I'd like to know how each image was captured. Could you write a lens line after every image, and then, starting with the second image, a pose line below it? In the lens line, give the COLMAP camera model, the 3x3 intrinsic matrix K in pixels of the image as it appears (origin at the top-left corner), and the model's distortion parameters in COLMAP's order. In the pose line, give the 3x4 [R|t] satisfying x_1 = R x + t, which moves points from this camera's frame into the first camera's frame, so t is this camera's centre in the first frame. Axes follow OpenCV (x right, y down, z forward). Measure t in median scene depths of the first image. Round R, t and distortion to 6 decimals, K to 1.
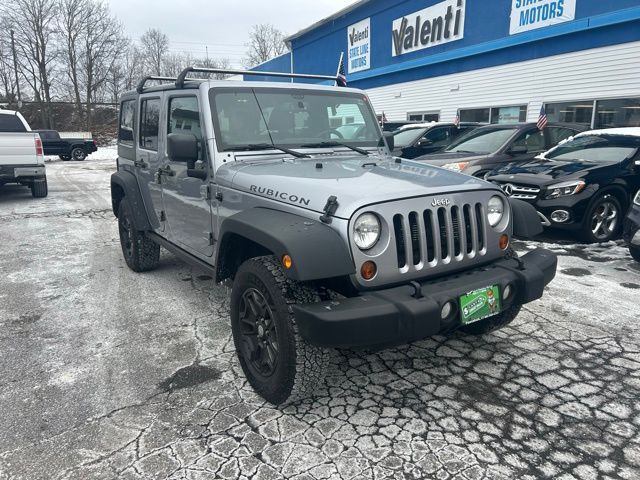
lens RADIAL K [[493.8, 0, 330.6], [0, 493.8, 256.3], [0, 0, 1]] dist [0.040398, -0.053814]
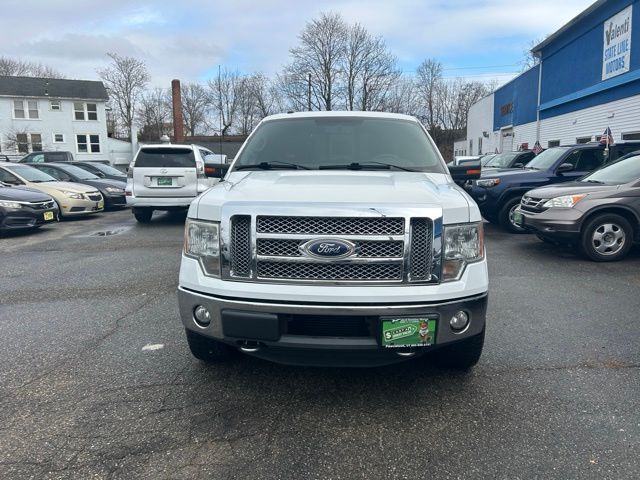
lens RADIAL K [[493.6, 0, 320.0], [0, 493.6, 240.0], [0, 0, 1]] dist [0.049309, -0.058741]
pose [[0.844405, 0.075160, -0.530407, 0.104415], [-0.116061, 0.992260, -0.044163, -0.040499], [0.522982, 0.098851, 0.846592, 0.150740]]
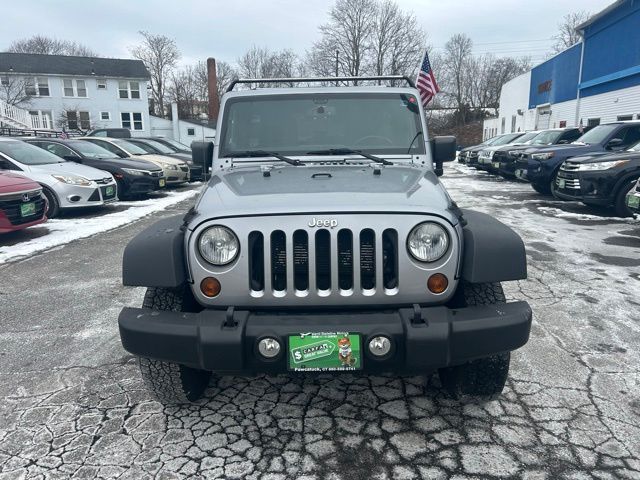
lens RADIAL K [[494.4, 0, 306.3], [0, 494.4, 250.5], [0, 0, 1]] dist [0.016832, -0.004840]
pose [[0.811078, 0.122551, -0.571956, 0.095177], [-0.131518, 0.990977, 0.025830, -0.011137], [0.569961, 0.054273, 0.819877, 0.041191]]
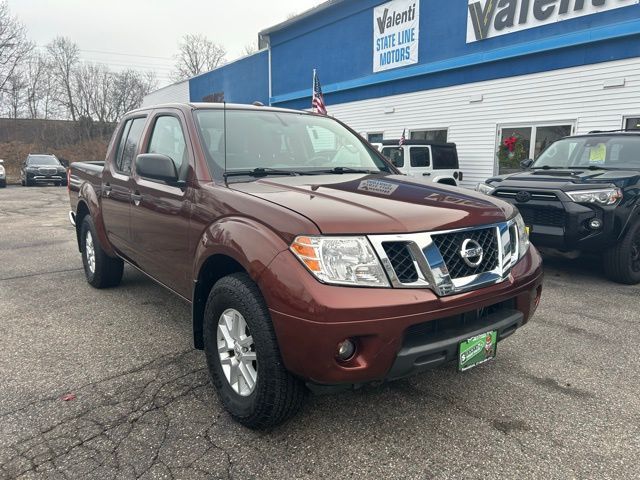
lens RADIAL K [[485.4, 0, 318.1], [0, 485.4, 240.0], [0, 0, 1]] dist [0.048467, -0.050633]
pose [[0.988244, -0.018979, 0.151702, -0.168177], [0.029868, 0.997112, -0.069829, -0.087220], [-0.149939, 0.073539, 0.985957, 0.363929]]
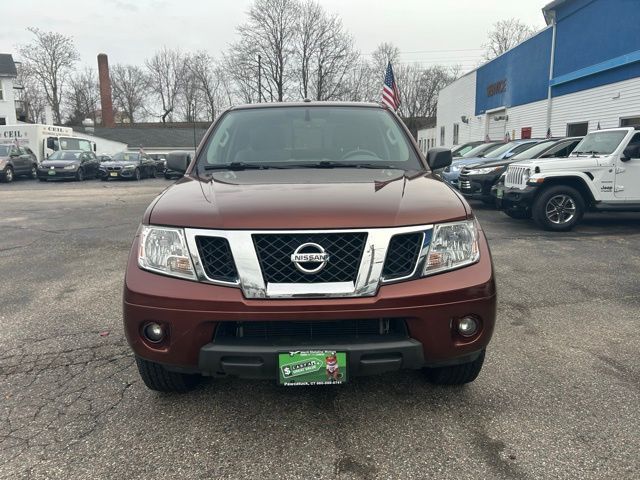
lens RADIAL K [[485.4, 0, 318.1], [0, 485.4, 240.0], [0, 0, 1]] dist [0.048467, -0.050633]
pose [[0.892369, 0.073441, -0.445292, -0.062993], [-0.098063, 0.994650, -0.032473, -0.092101], [0.440525, 0.072644, 0.894796, 0.381999]]
